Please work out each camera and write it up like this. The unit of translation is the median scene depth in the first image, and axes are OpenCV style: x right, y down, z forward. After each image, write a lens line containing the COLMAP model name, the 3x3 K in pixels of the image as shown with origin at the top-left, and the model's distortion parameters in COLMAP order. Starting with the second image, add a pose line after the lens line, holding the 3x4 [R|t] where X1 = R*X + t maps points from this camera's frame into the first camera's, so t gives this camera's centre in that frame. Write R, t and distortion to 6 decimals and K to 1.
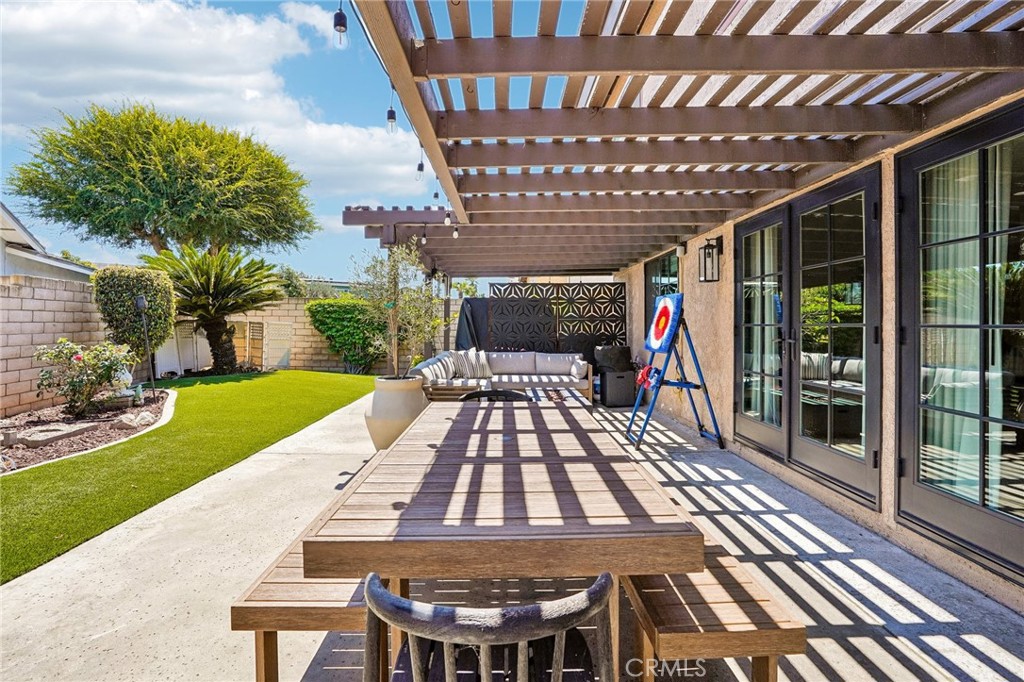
lens RADIAL K [[482.6, 0, 504.2], [0, 482.6, 336.7], [0, 0, 1]] dist [-0.050309, 0.014571]
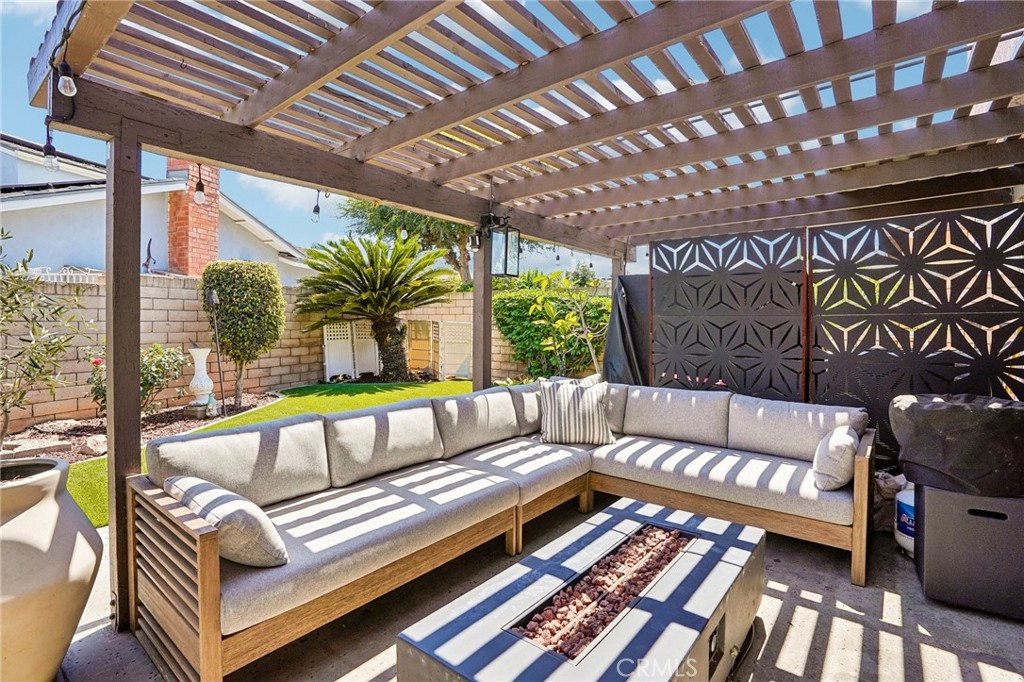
lens RADIAL K [[482.6, 0, 520.1], [0, 482.6, 333.1], [0, 0, 1]] dist [-0.050309, 0.014571]
pose [[0.785655, 0.015394, -0.618473, 0.167987], [-0.019821, 0.999804, -0.000294, -0.015938], [0.618347, 0.012490, 0.785806, 0.528773]]
